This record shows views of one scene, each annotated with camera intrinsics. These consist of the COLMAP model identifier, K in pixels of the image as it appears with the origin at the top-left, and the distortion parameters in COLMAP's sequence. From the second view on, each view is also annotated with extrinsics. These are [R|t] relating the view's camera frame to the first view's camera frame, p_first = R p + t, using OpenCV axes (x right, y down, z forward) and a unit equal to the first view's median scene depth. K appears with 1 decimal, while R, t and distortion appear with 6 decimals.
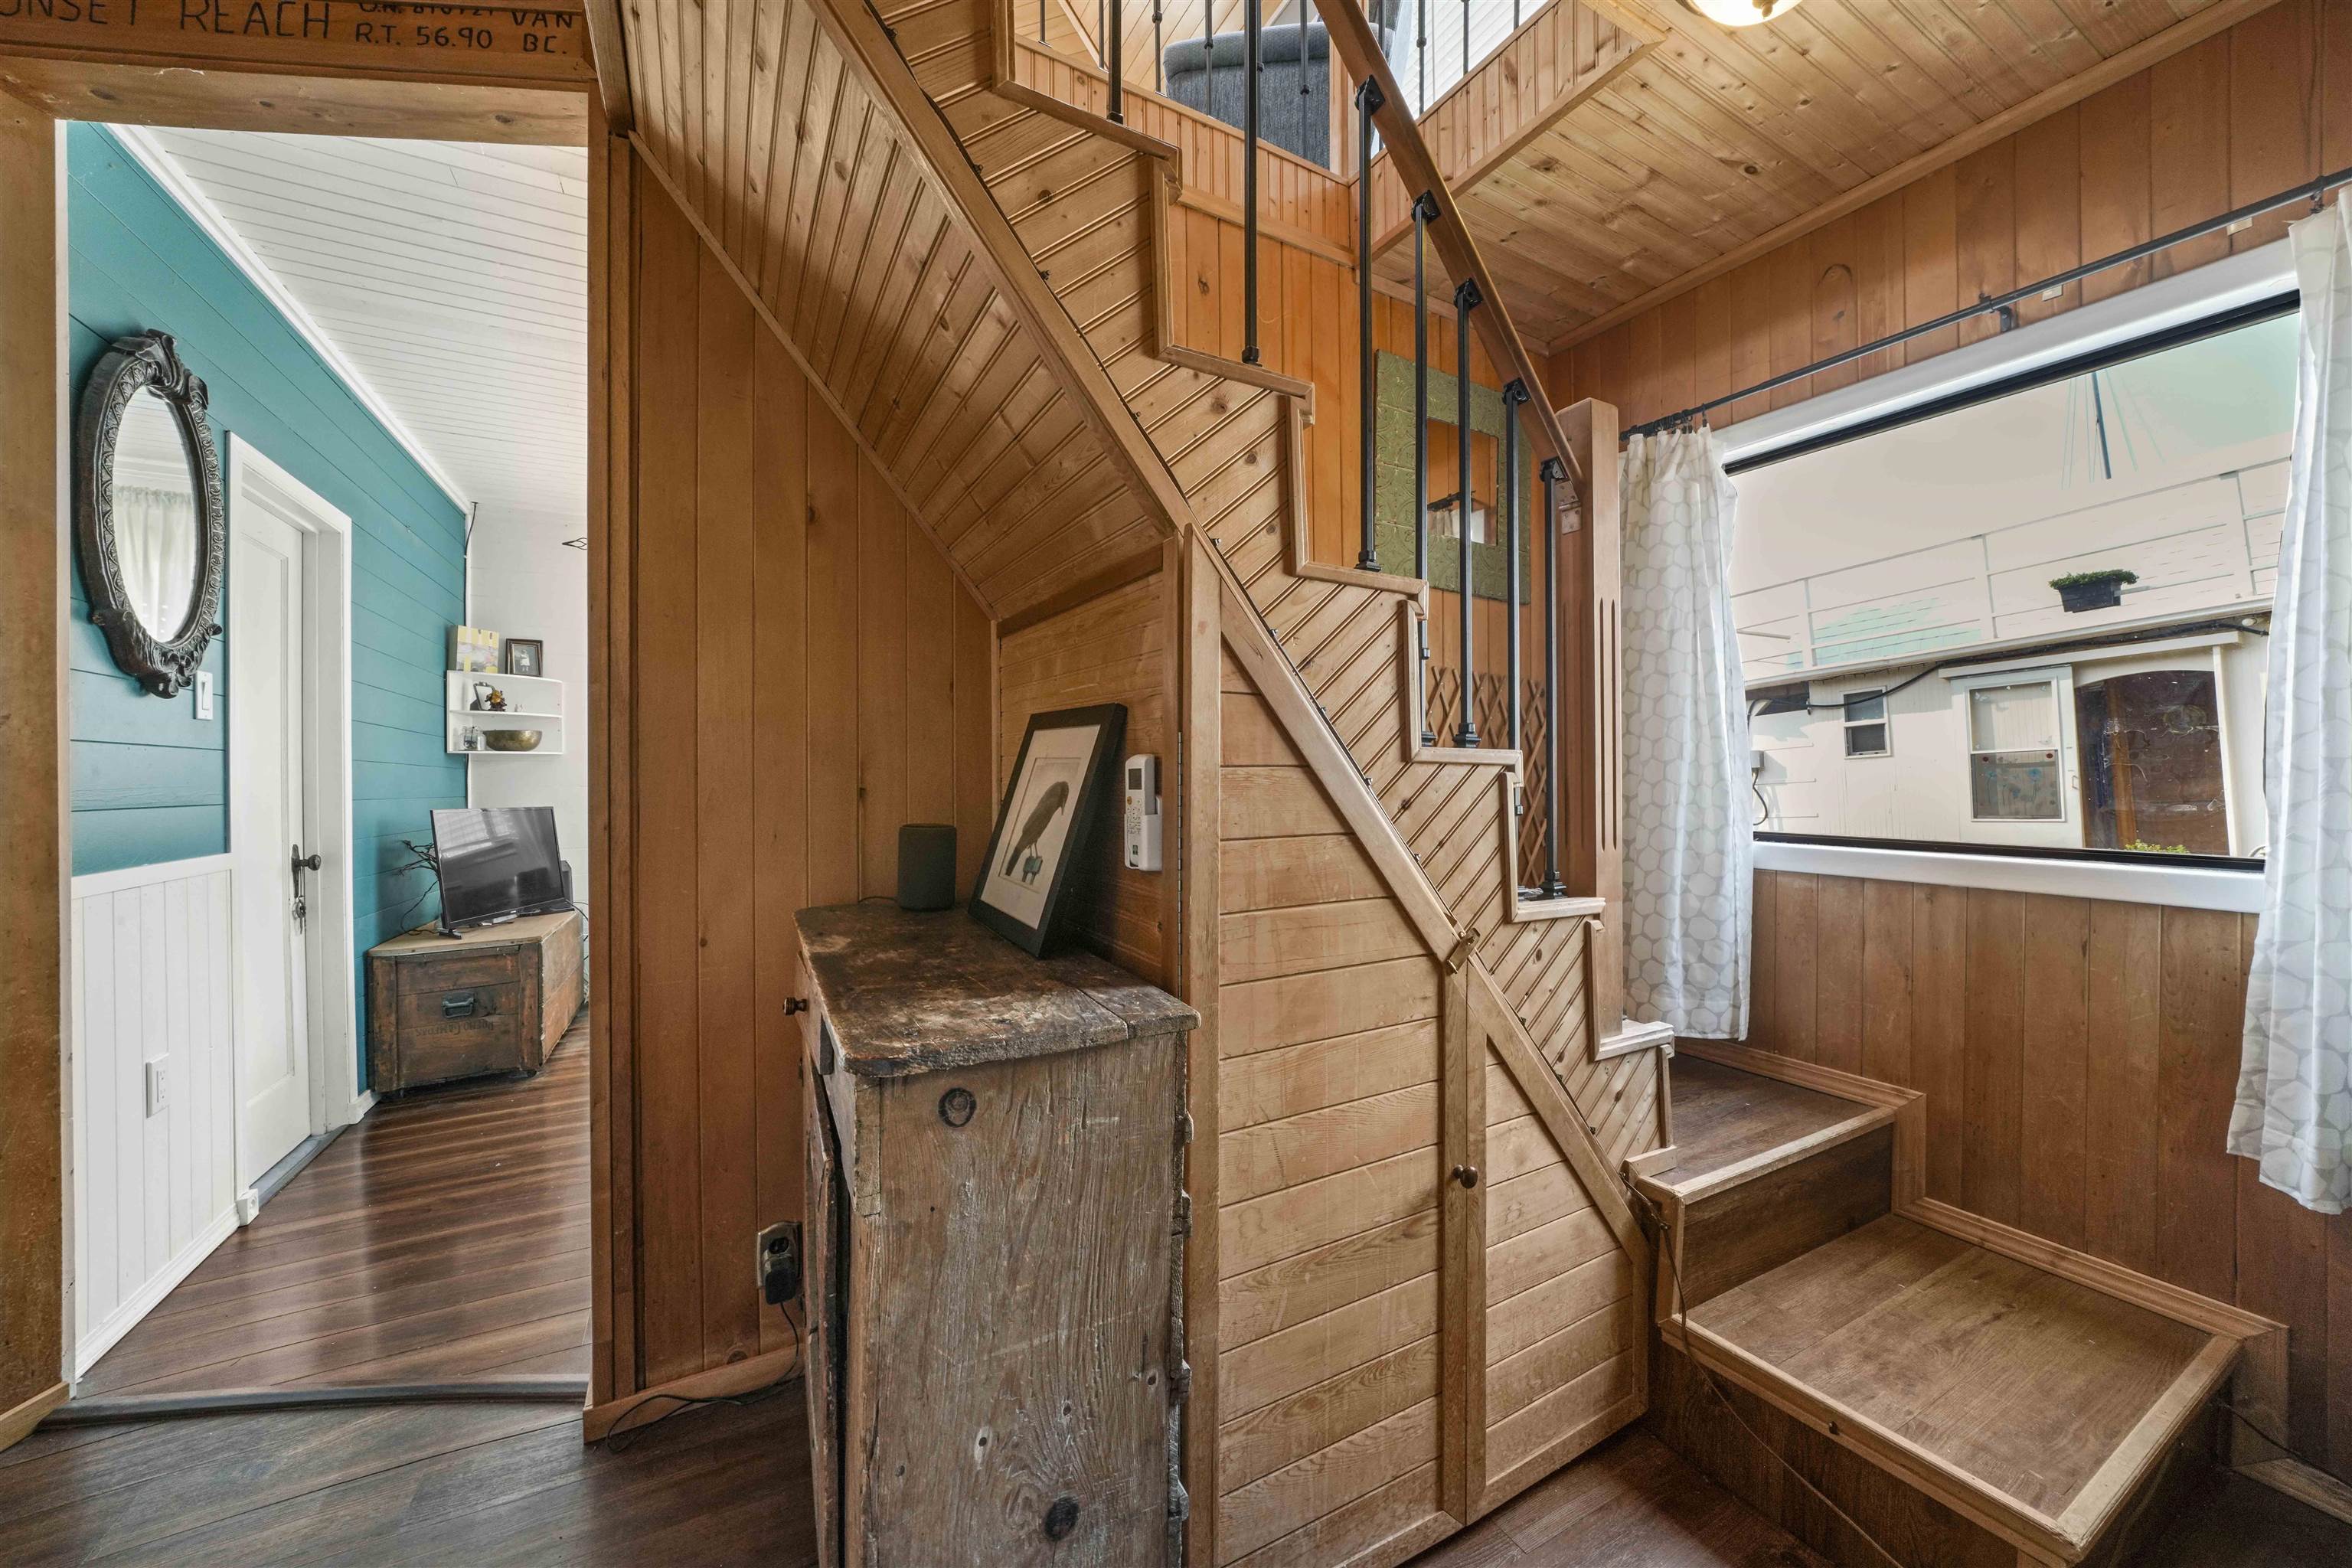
lens RADIAL K [[830.2, 0, 1182.6], [0, 830.2, 772.9], [0, 0, 1]] dist [-0.018035, 0.001861]
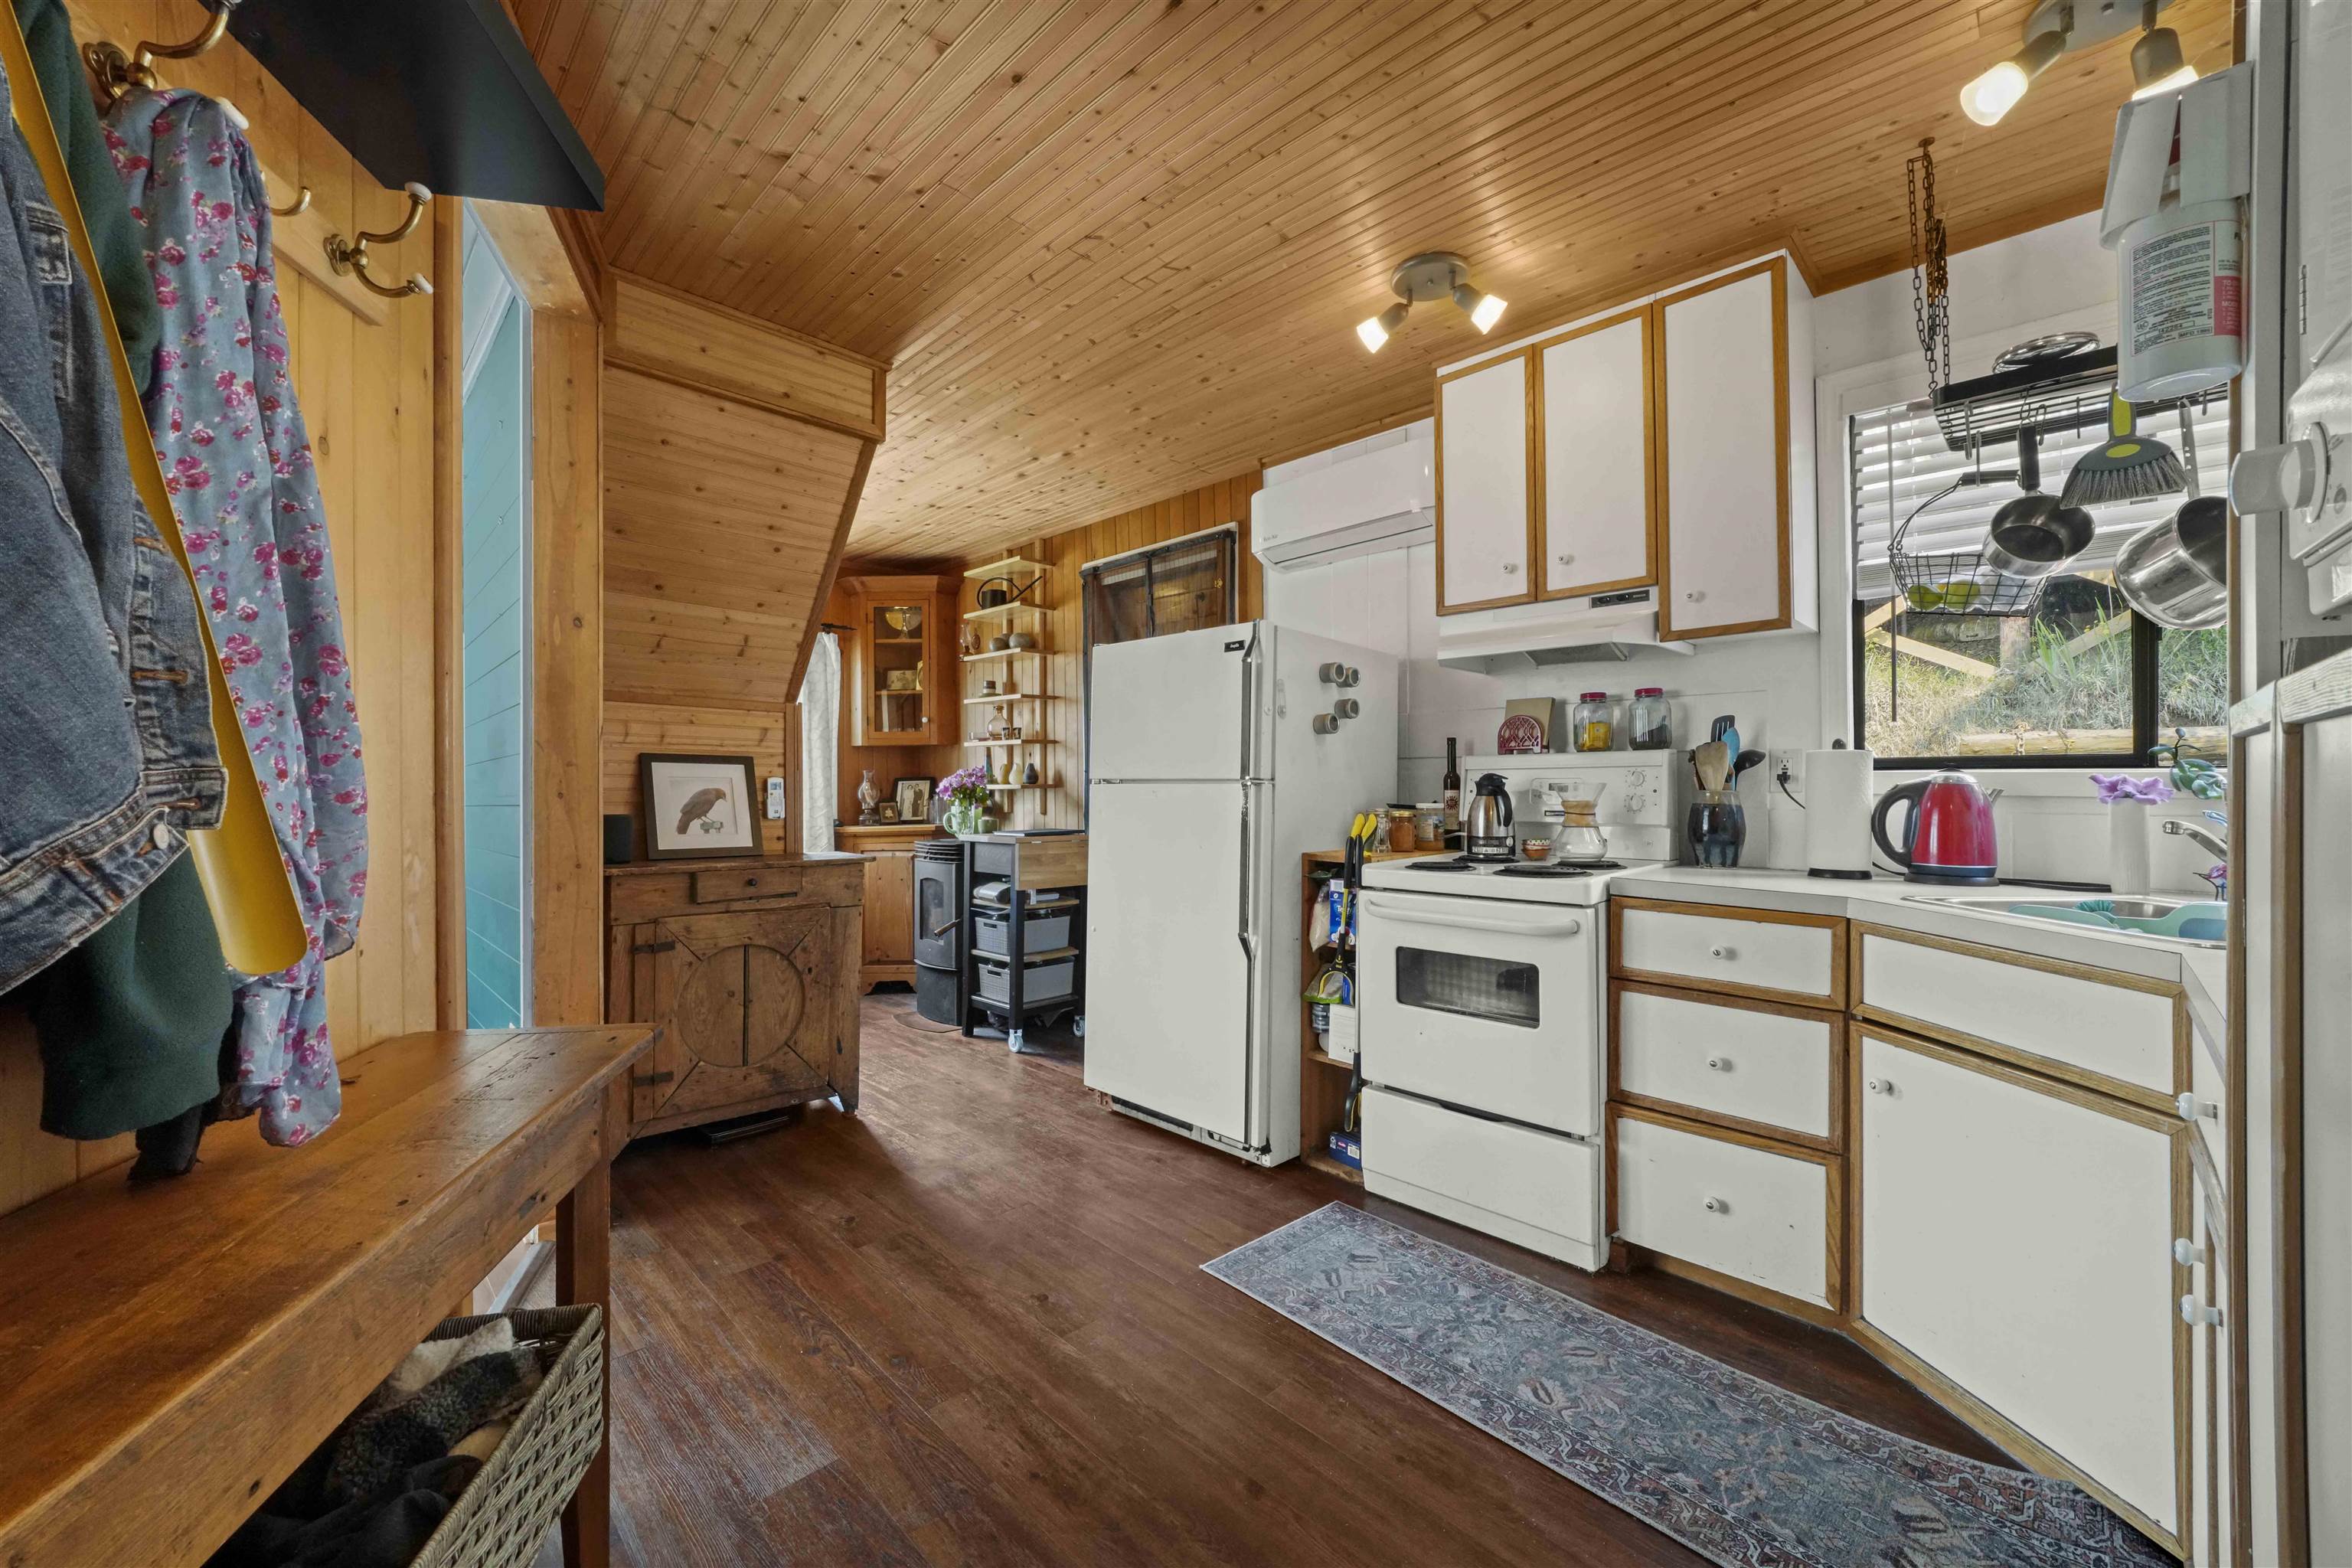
lens RADIAL K [[891.5, 0, 1152.7], [0, 891.5, 779.1], [0, 0, 1]] dist [-0.015559, 0.001705]
pose [[-0.255340, 0.007272, 0.966824, -1.898724], [0.009731, 0.999940, -0.004951, 0.007402], [-0.966802, 0.008144, -0.255396, 0.304400]]
